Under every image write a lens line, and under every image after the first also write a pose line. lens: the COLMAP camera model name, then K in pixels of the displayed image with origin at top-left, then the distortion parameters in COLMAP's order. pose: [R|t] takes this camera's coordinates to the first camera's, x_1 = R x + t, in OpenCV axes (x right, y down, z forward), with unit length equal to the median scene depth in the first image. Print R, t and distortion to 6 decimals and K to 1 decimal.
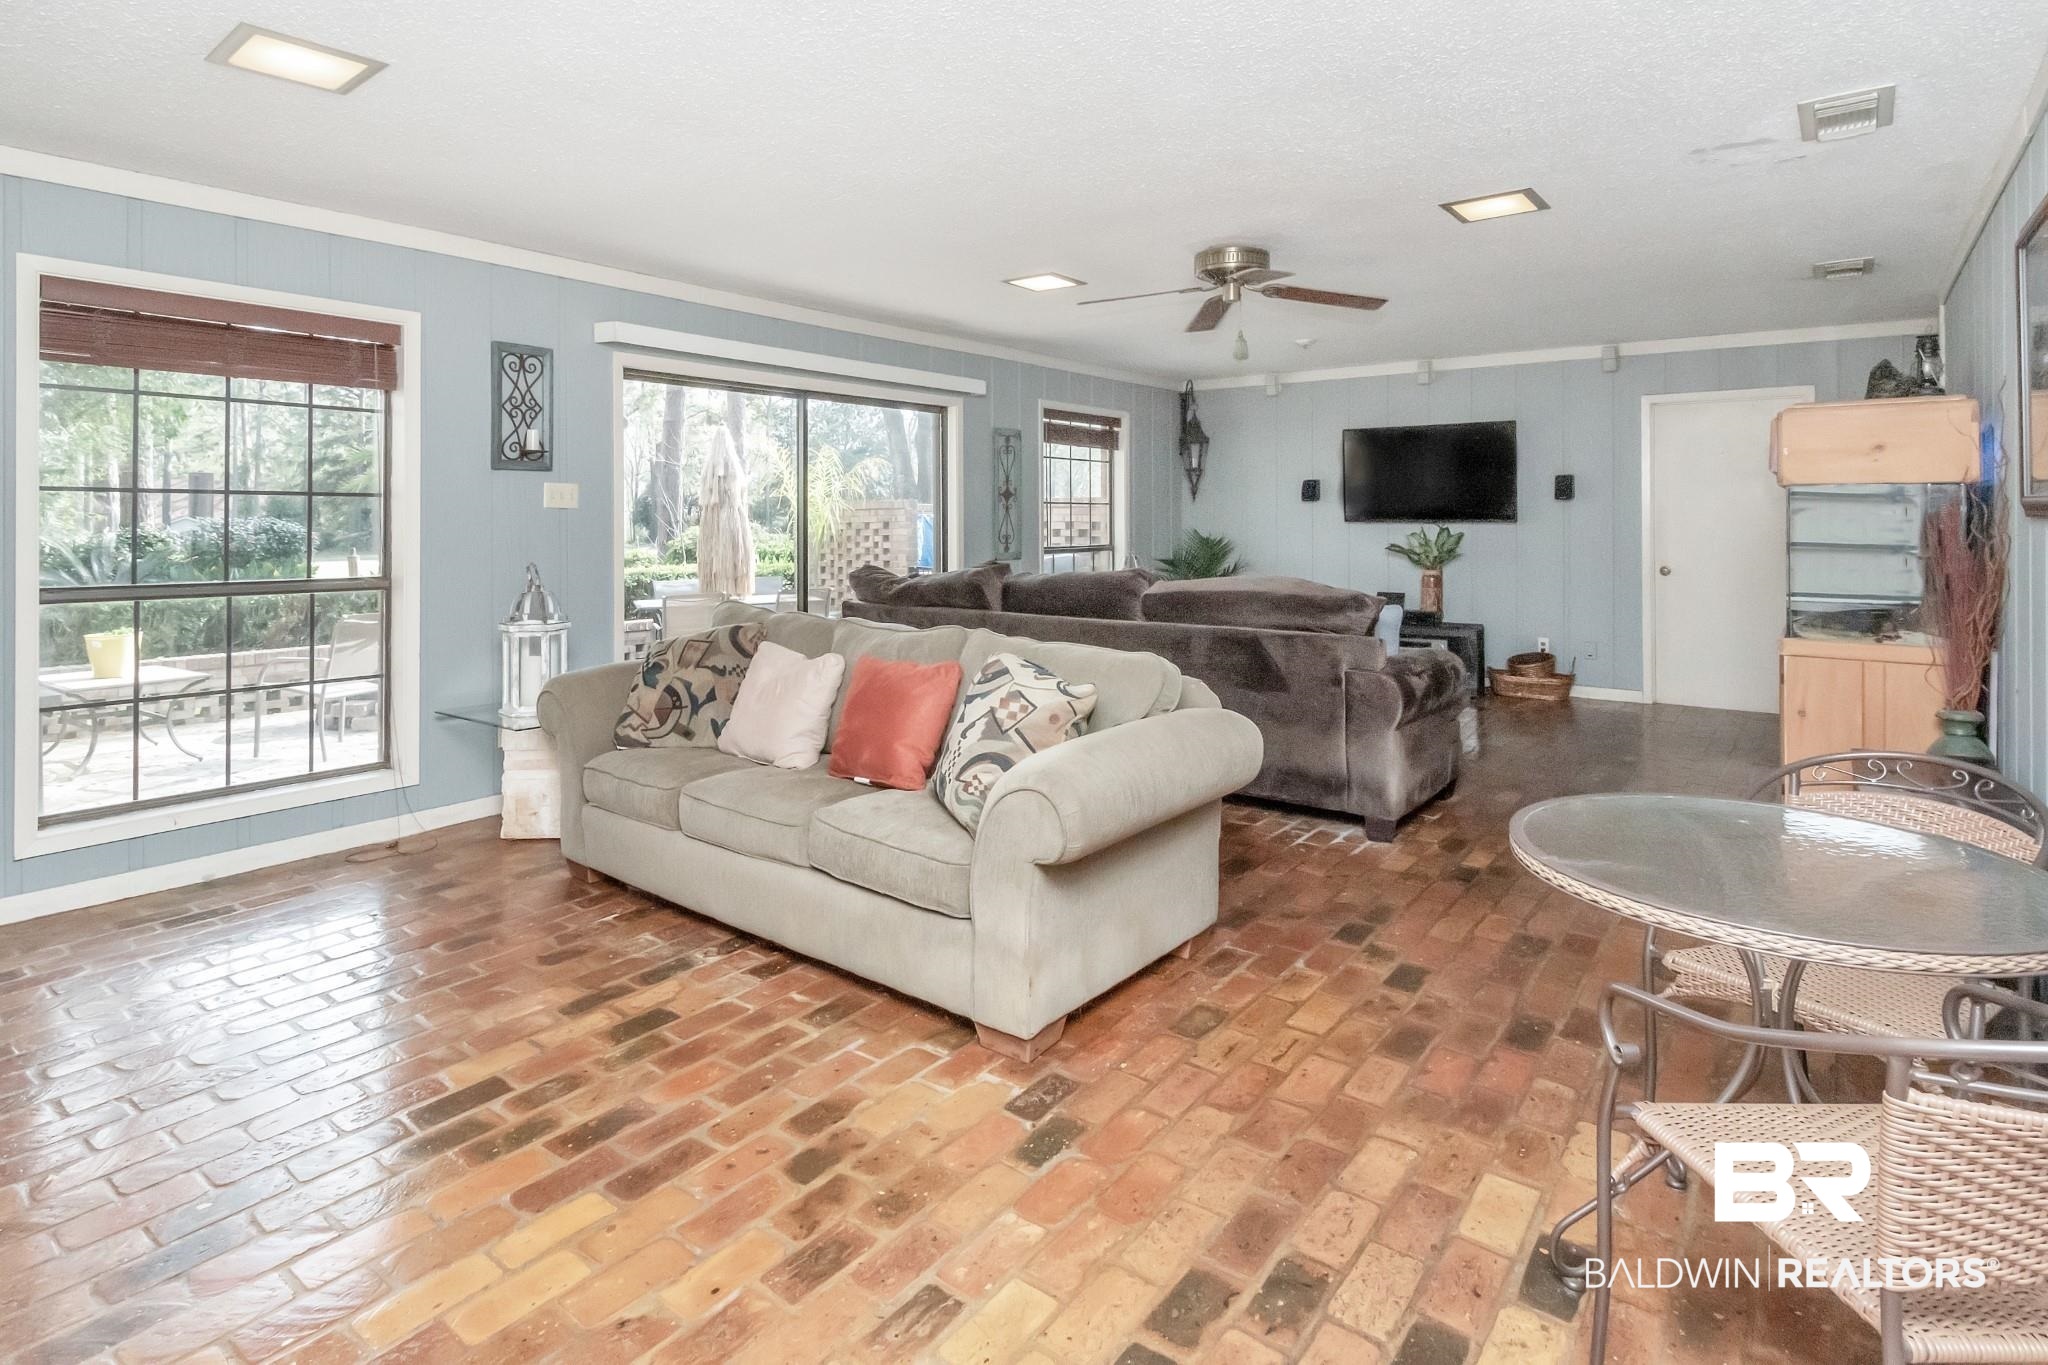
lens RADIAL K [[1047.4, 0, 1024.0], [0, 1047.4, 682.5], [0, 0, 1]] dist [0.024288, -0.027417]
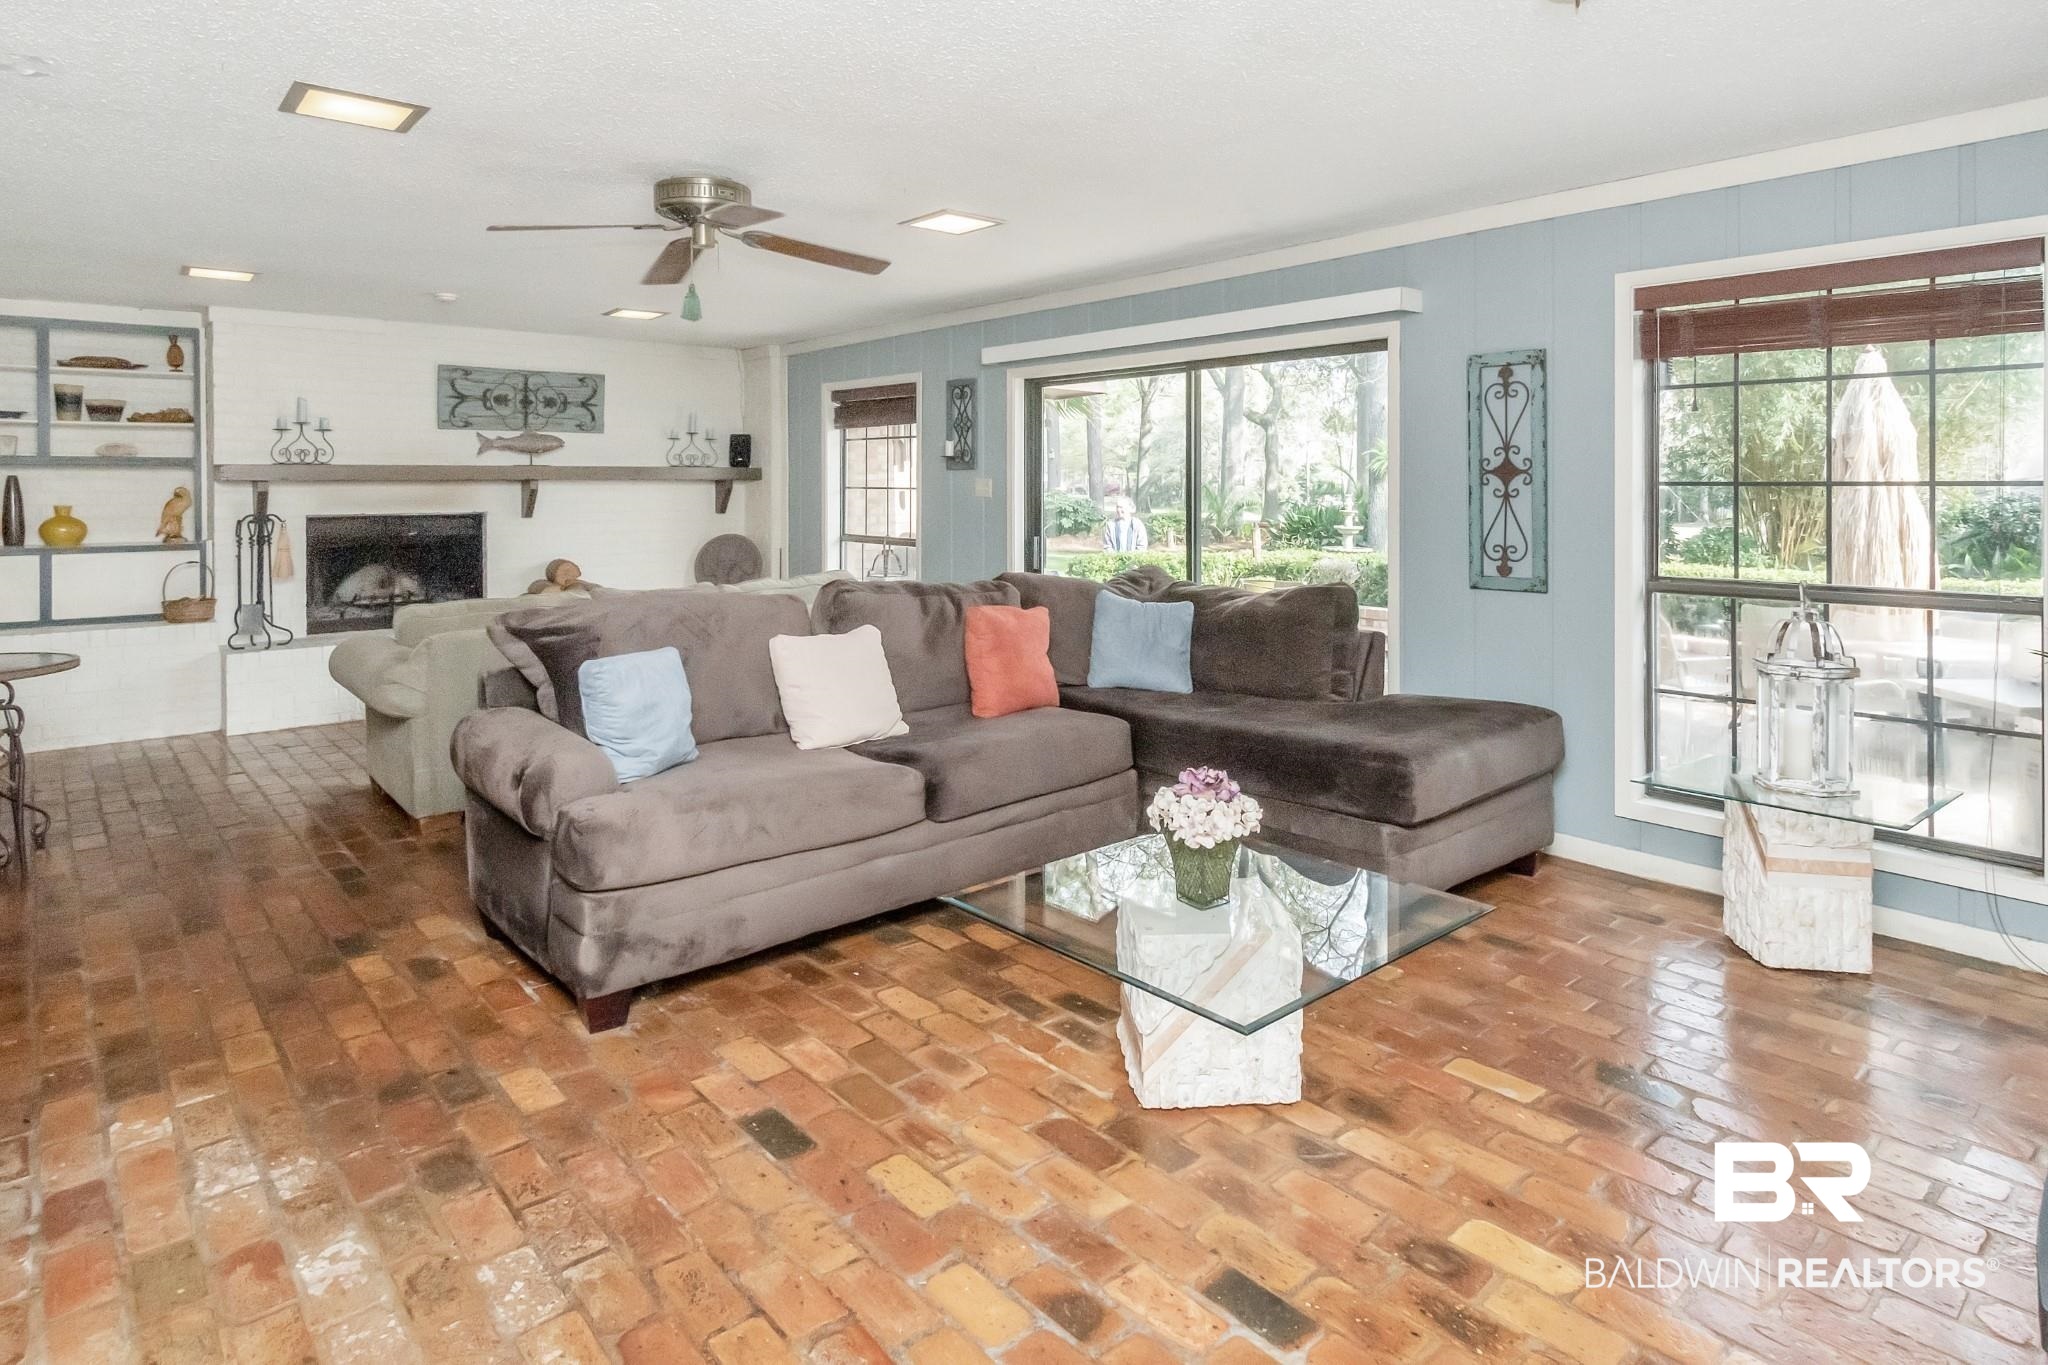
lens RADIAL K [[1137.7, 0, 1024.0], [0, 1137.7, 682.5], [0, 0, 1]] dist [0.002077, 0.000853]
pose [[-0.213510, 0.160901, -0.963600, 0.802154], [-0.157847, 0.967702, 0.196561, -0.190171], [0.964105, 0.194069, -0.181217, 1.125255]]
